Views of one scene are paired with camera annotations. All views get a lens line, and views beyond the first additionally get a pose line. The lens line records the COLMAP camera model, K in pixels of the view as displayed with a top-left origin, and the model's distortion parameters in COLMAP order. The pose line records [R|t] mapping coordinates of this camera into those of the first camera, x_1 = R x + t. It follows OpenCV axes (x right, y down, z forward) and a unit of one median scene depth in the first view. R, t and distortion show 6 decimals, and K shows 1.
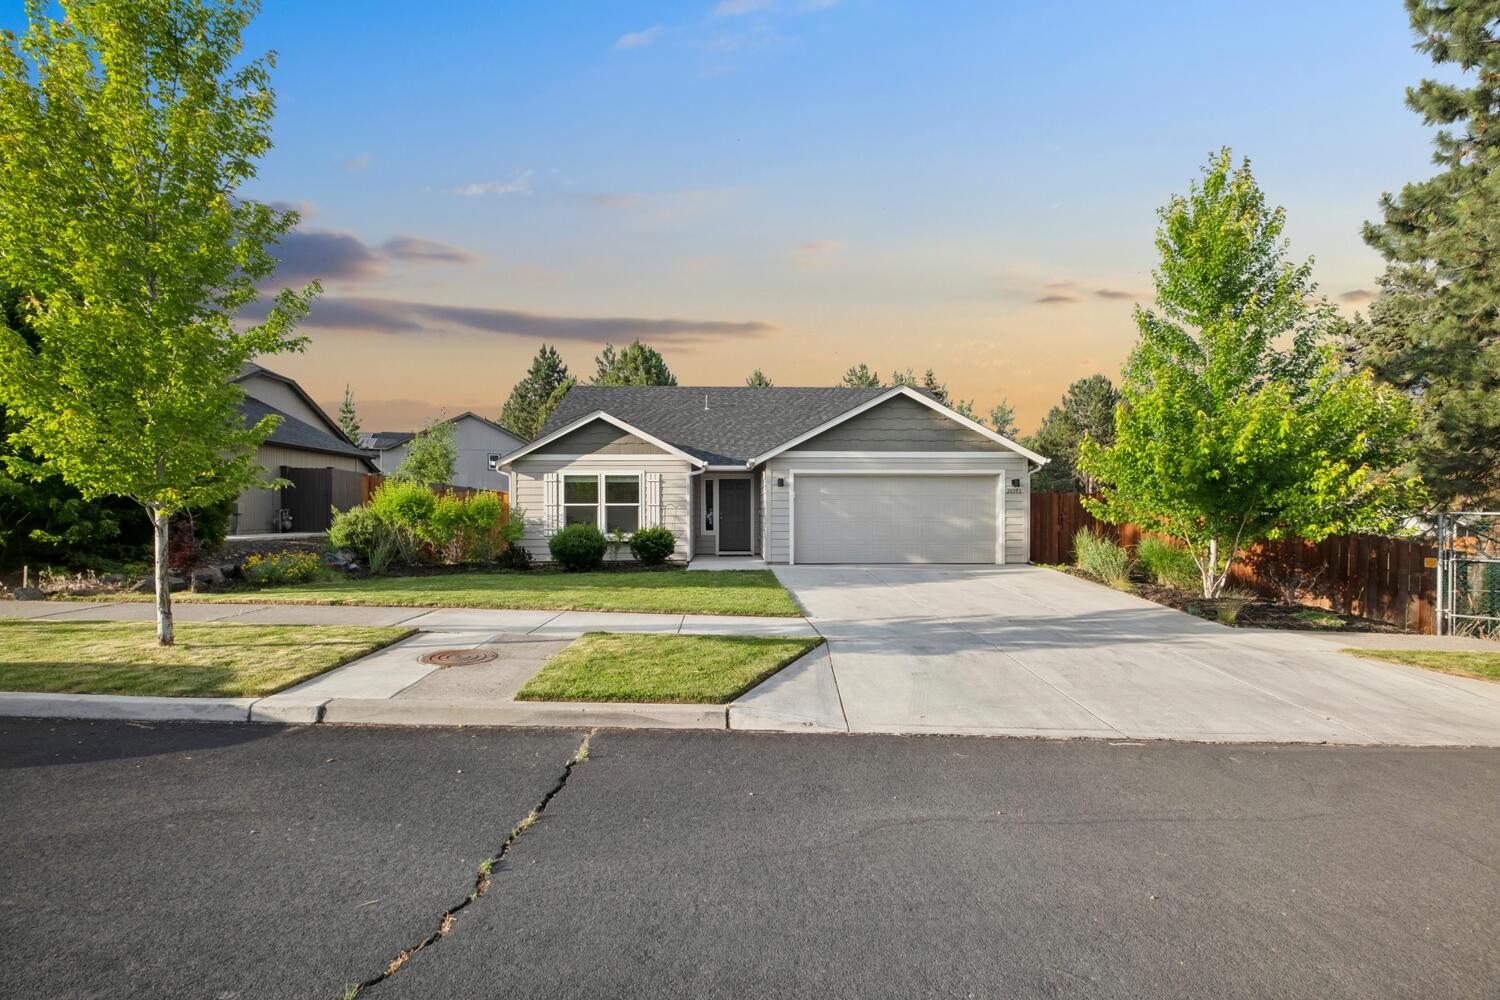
lens RADIAL K [[659.2, 0, 749.1], [0, 659.2, 502.6], [0, 0, 1]] dist [0.001951, -0.003917]
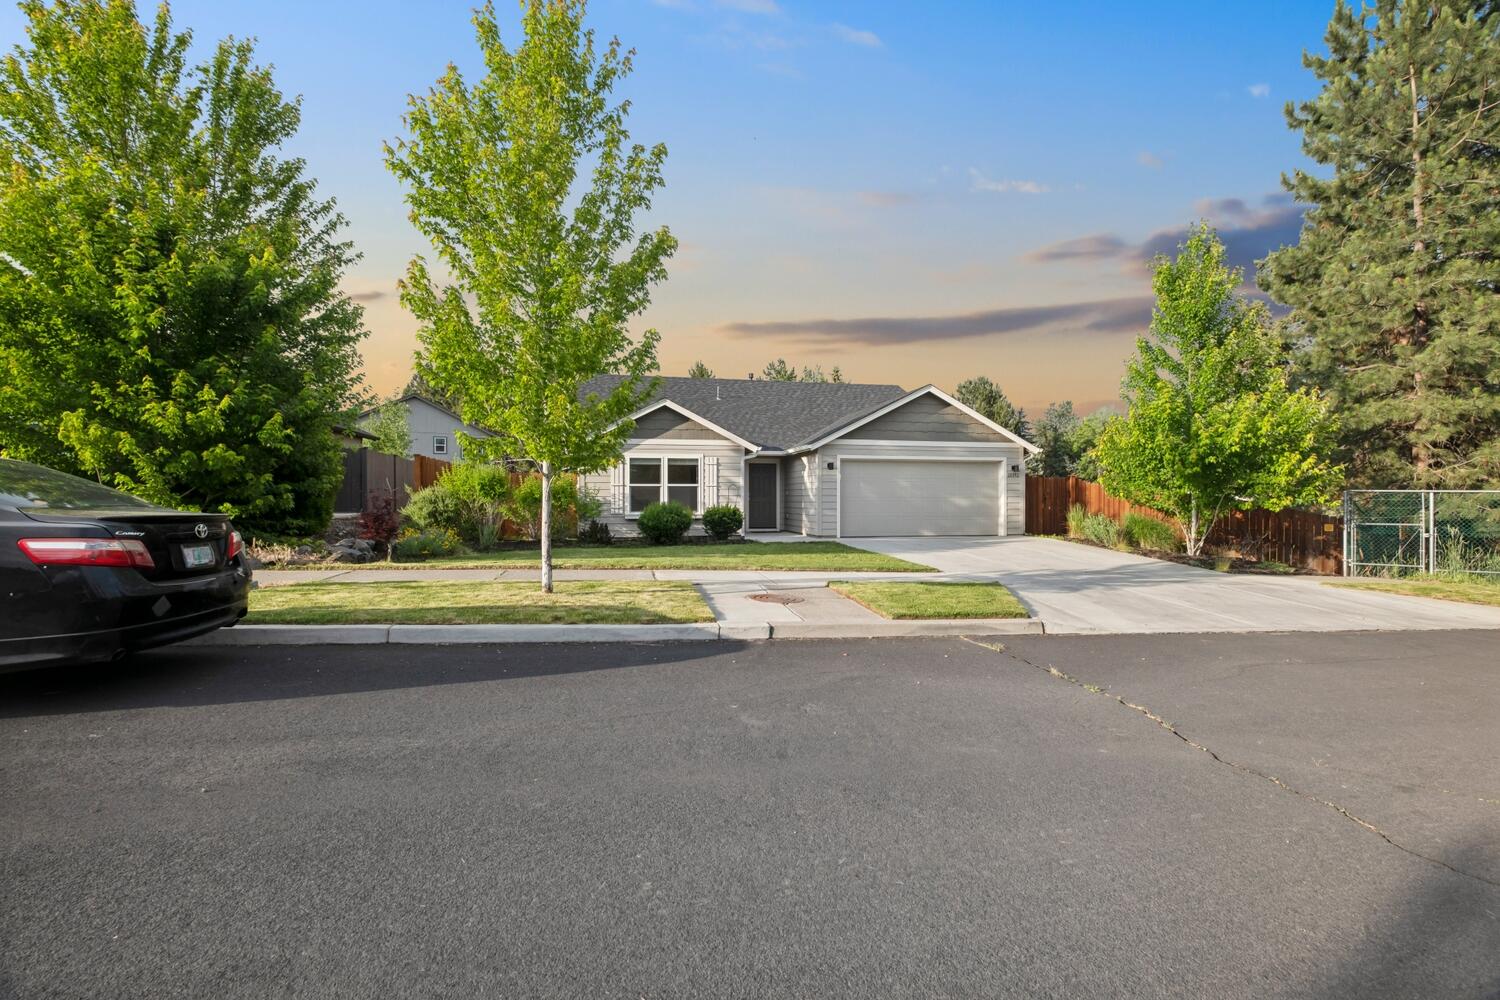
lens RADIAL K [[659.2, 0, 725.5], [0, 659.2, 480.4], [0, 0, 1]] dist [0.001951, -0.003917]
pose [[0.983494, 0.005940, 0.180843, -0.339284], [-0.002906, 0.999851, -0.017038, 0.014588], [-0.180917, 0.016231, 0.983364, -0.095870]]
